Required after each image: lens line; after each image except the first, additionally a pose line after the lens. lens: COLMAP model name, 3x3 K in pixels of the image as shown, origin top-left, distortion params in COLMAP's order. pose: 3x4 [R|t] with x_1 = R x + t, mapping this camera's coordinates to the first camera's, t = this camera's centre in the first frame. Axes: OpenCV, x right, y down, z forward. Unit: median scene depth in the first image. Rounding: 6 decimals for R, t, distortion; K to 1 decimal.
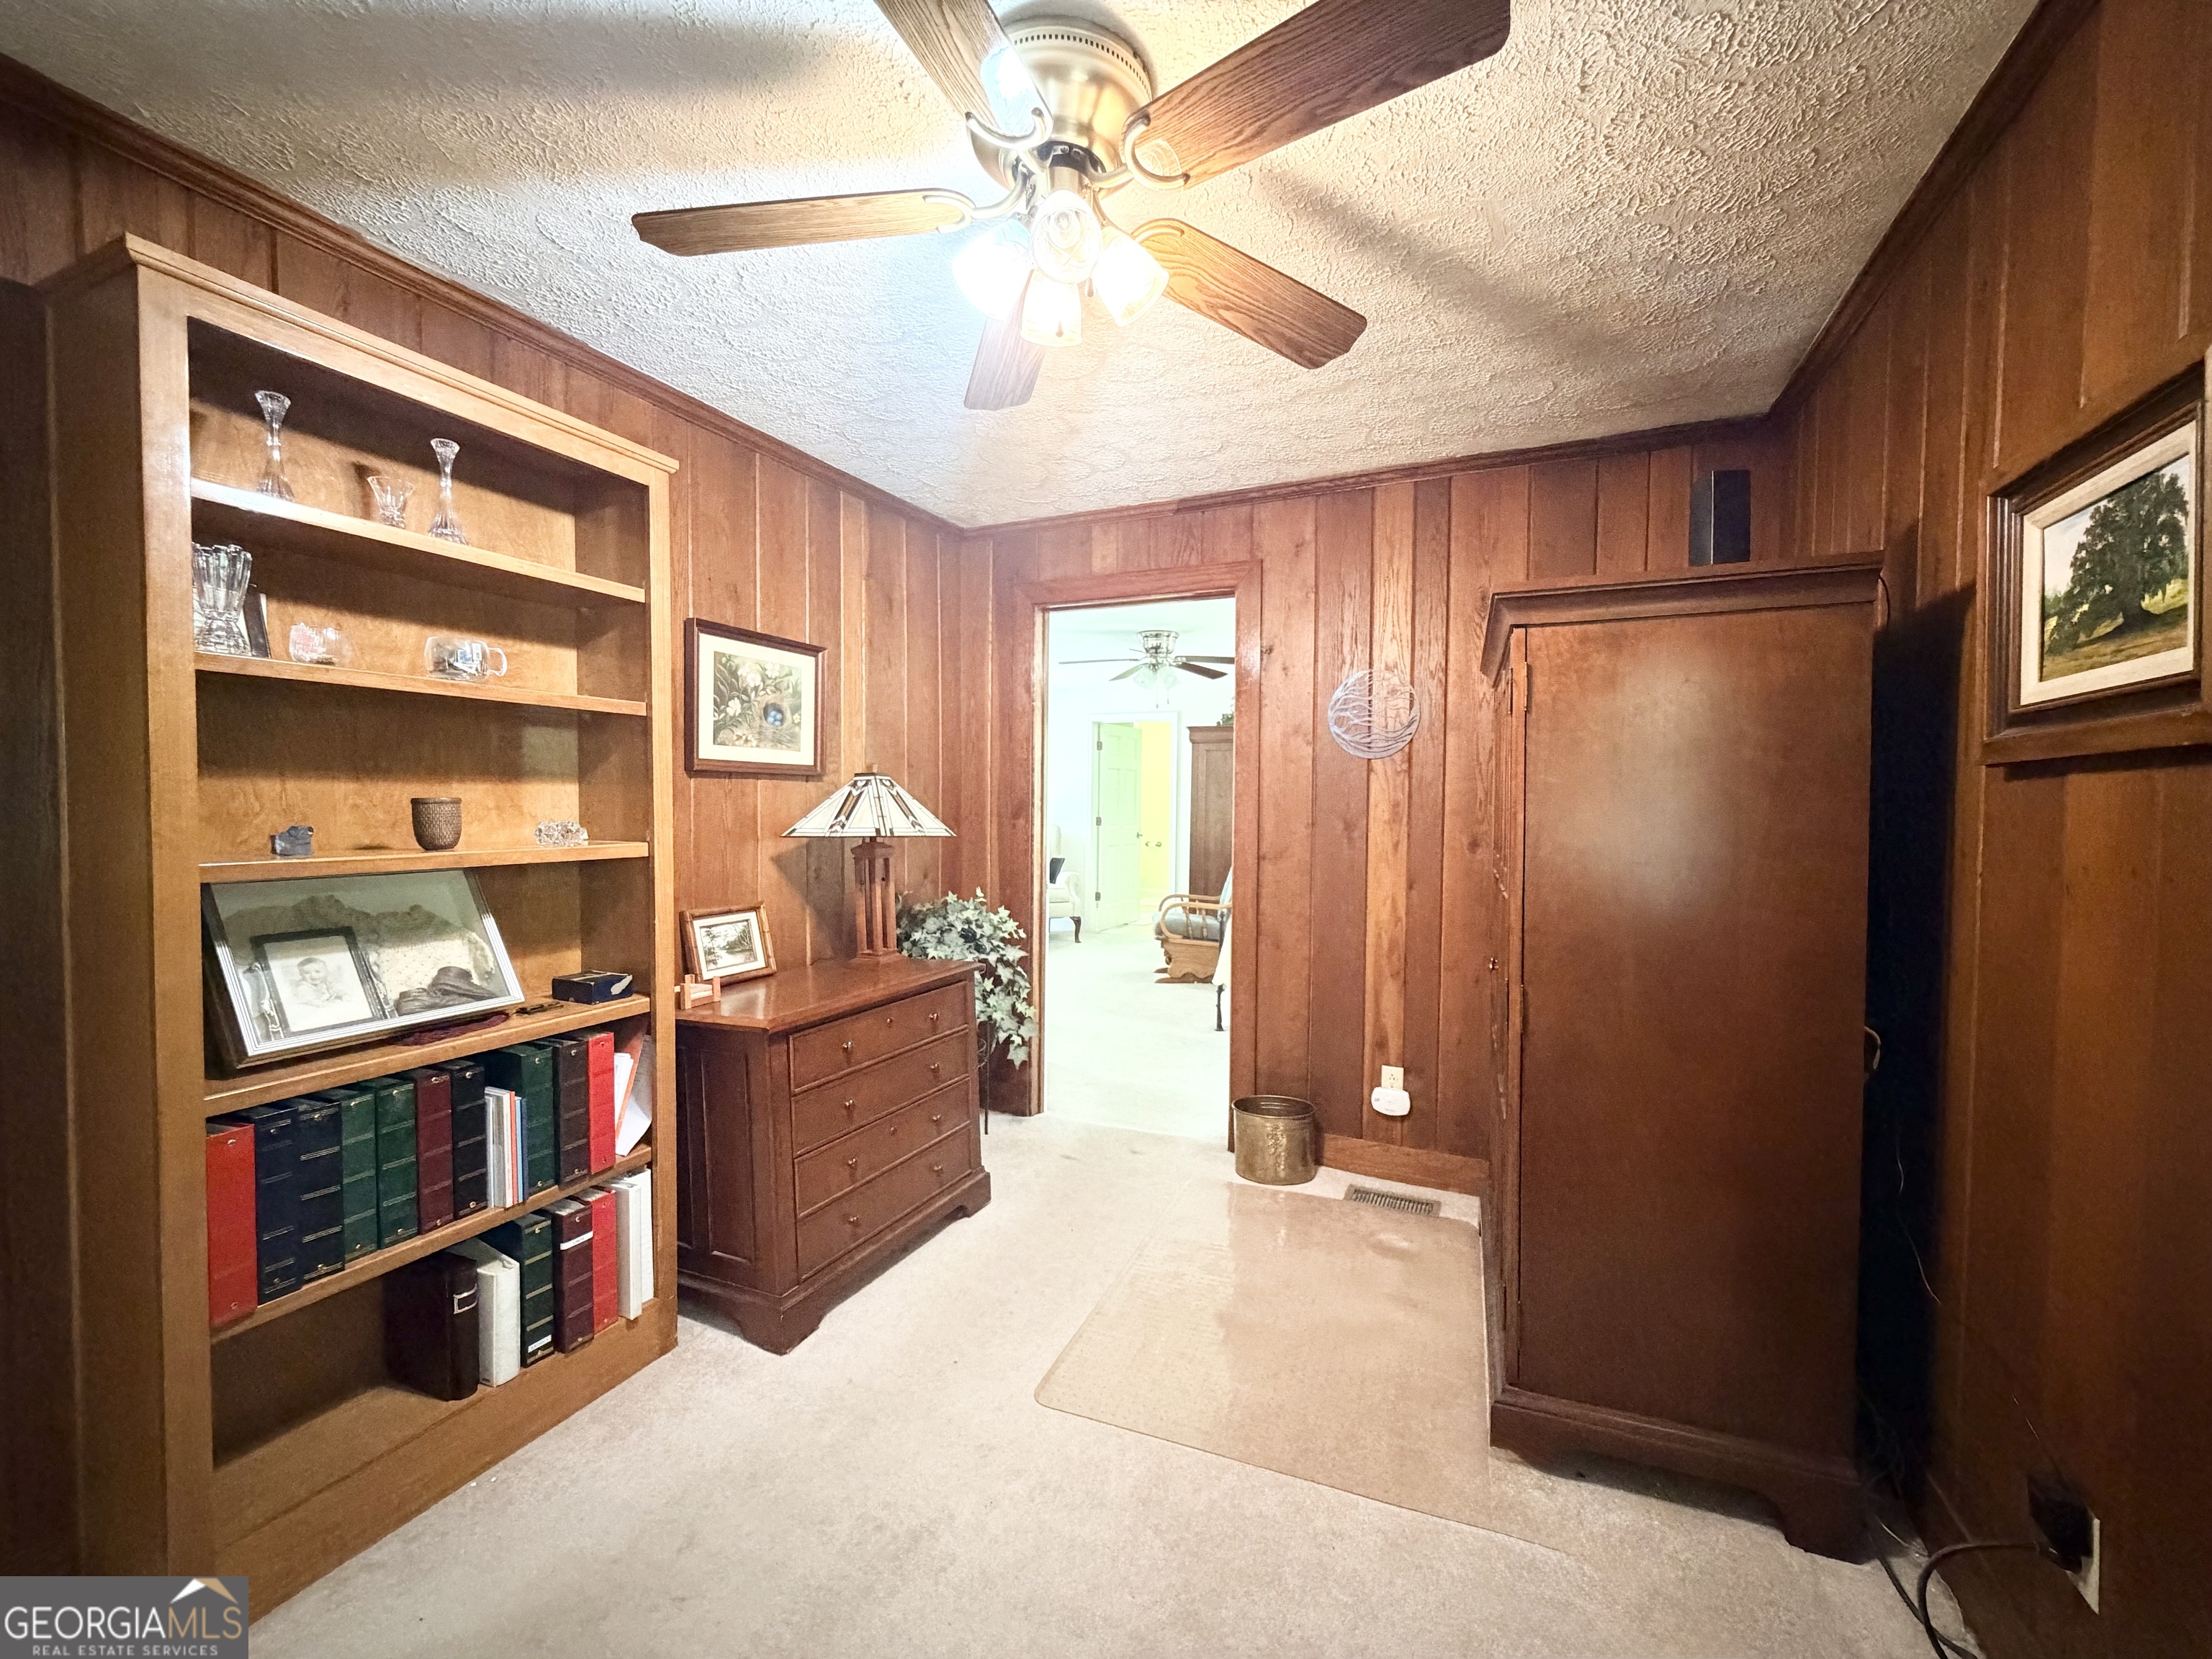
lens RADIAL K [[880.4, 0, 1115.1], [0, 880.4, 828.7], [0, 0, 1]] dist [-0.001132, 0.000440]
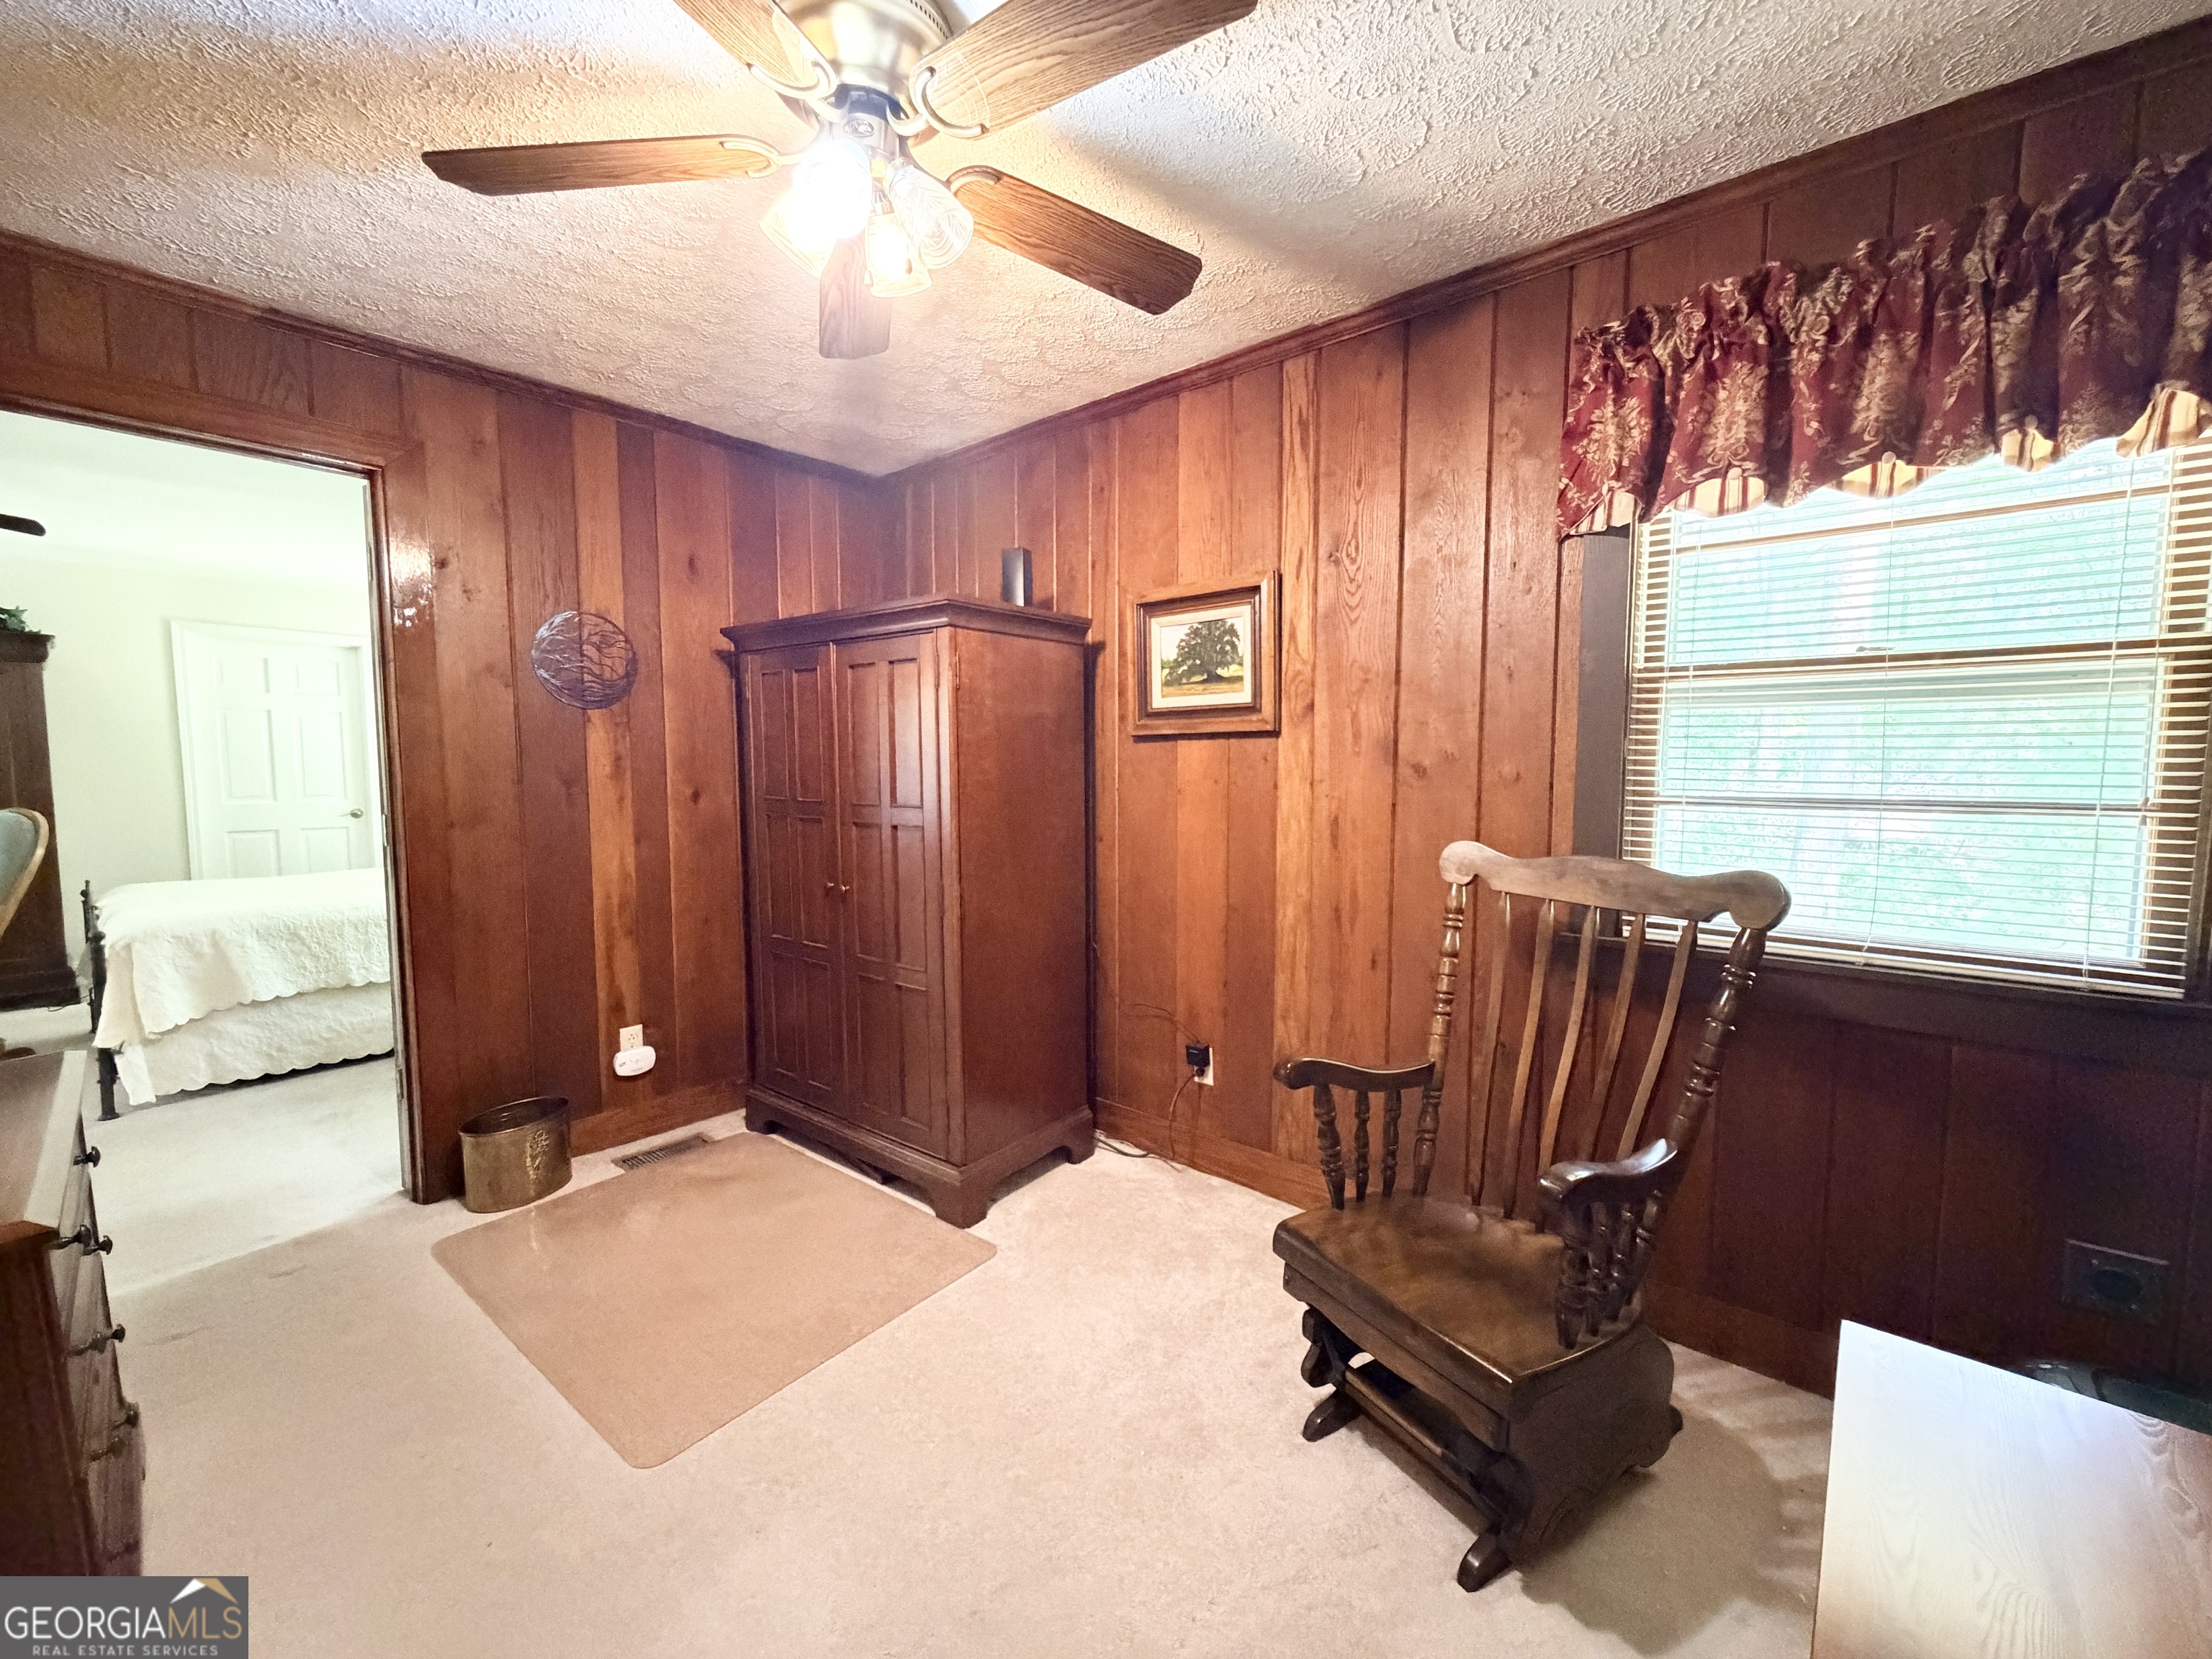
lens RADIAL K [[880.4, 0, 1115.1], [0, 880.4, 828.7], [0, 0, 1]] dist [-0.001132, 0.000440]
pose [[0.276997, -0.078424, 0.957665, -0.490978], [0.032985, 0.996852, 0.072092, -0.001758], [-0.960304, 0.011620, 0.278712, 0.224419]]
